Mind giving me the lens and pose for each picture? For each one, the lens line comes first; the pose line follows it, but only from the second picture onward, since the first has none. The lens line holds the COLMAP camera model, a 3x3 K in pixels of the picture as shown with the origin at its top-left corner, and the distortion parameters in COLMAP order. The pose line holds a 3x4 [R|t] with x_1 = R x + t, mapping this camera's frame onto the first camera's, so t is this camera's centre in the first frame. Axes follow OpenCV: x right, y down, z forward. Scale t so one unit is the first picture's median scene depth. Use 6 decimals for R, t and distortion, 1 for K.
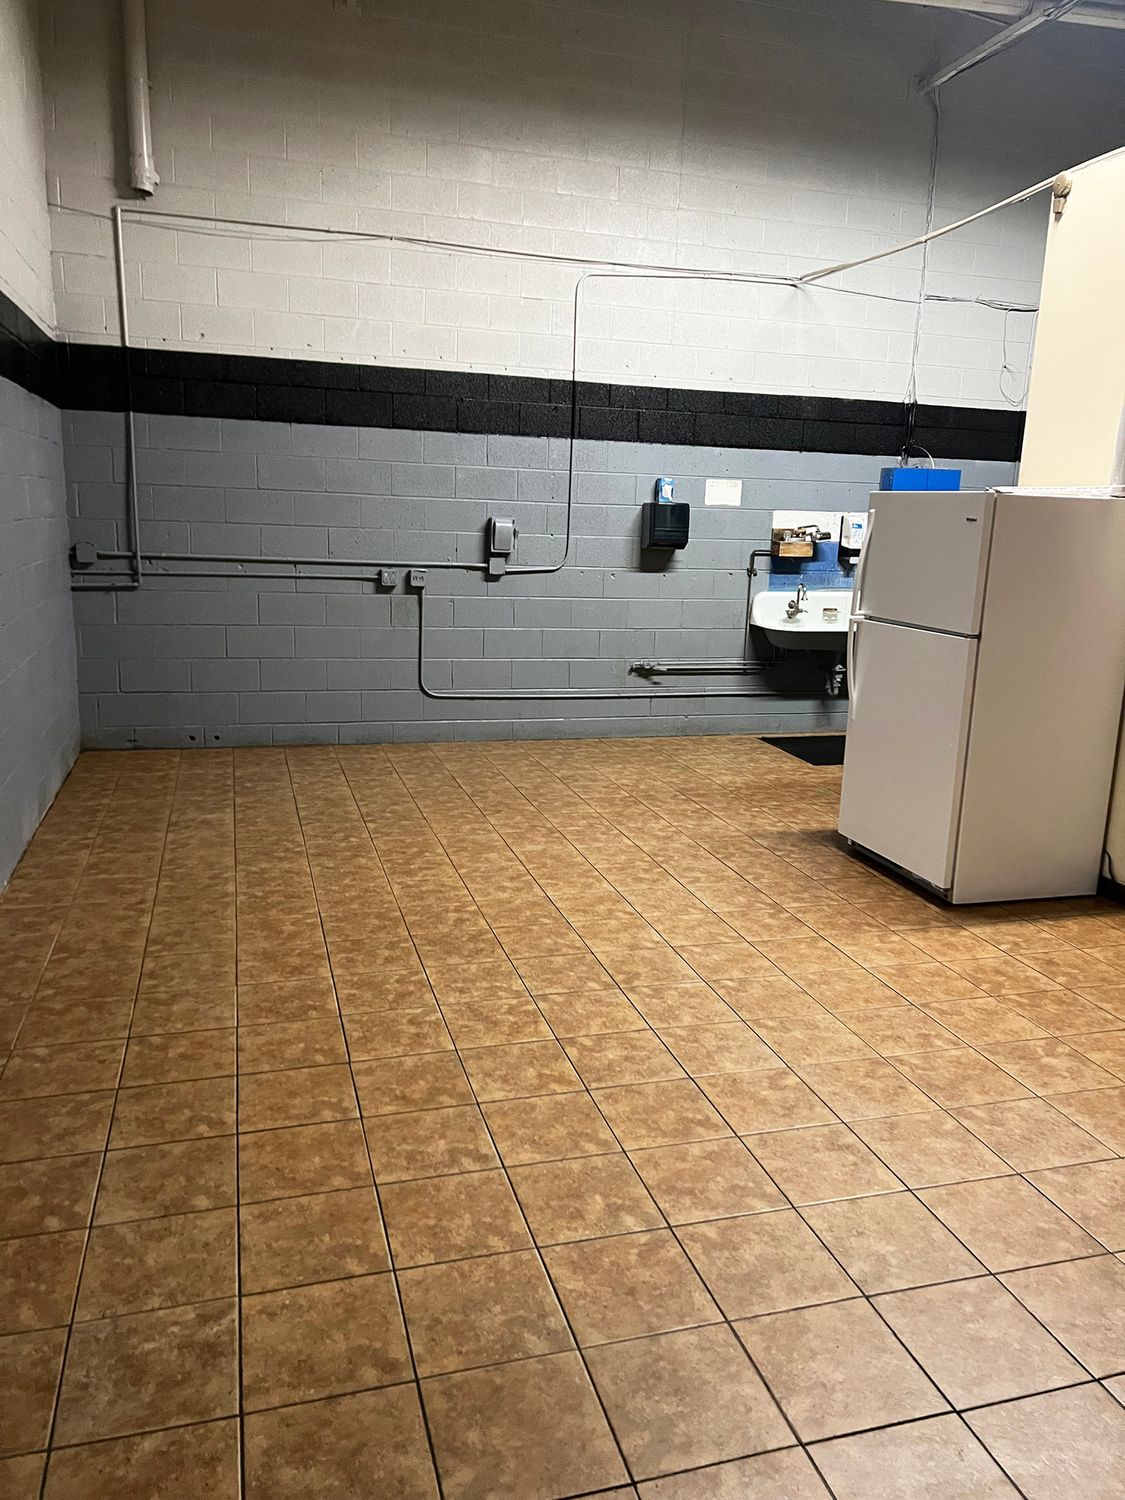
lens RADIAL K [[1138.1, 0, 562.5], [0, 1138.1, 750.0], [0, 0, 1]] dist [0.082763, -0.074538]
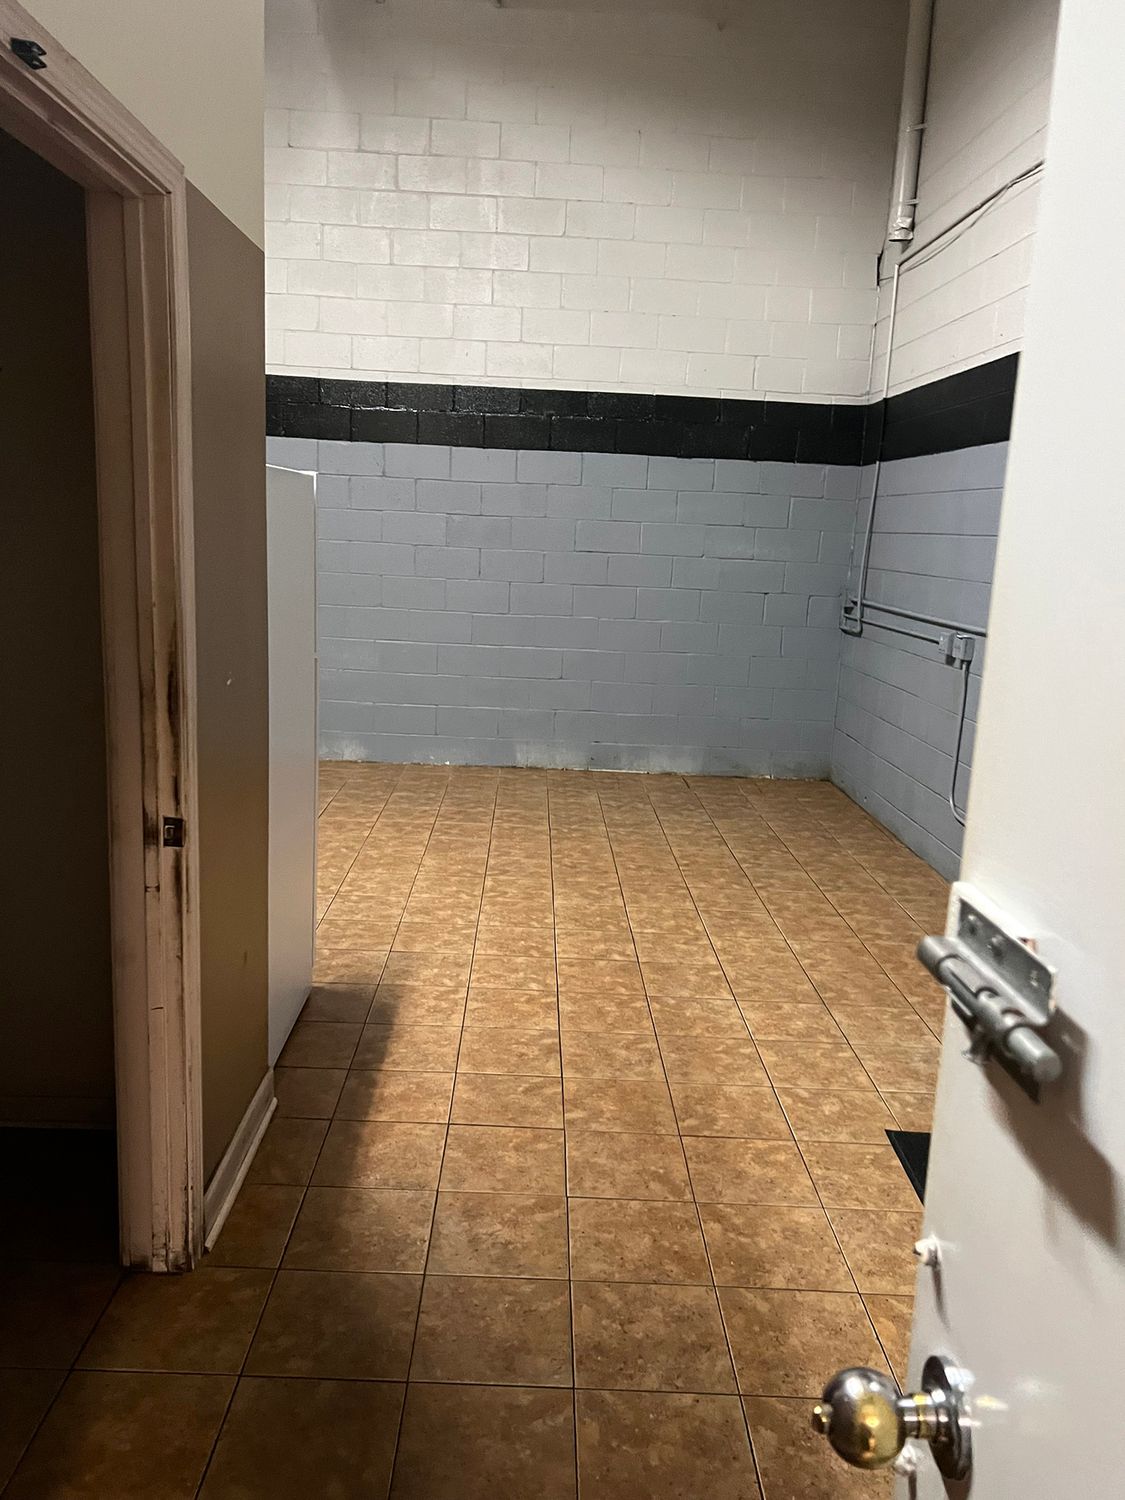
lens RADIAL K [[1151.1, 0, 562.5], [0, 1151.1, 750.0], [0, 0, 1]] dist [0.168182, -0.311632]
pose [[-0.266485, 0.138478, -0.953840, 0.816772], [-0.259254, 0.942855, 0.209314, -0.226280], [0.928317, 0.303066, -0.215355, 1.192658]]
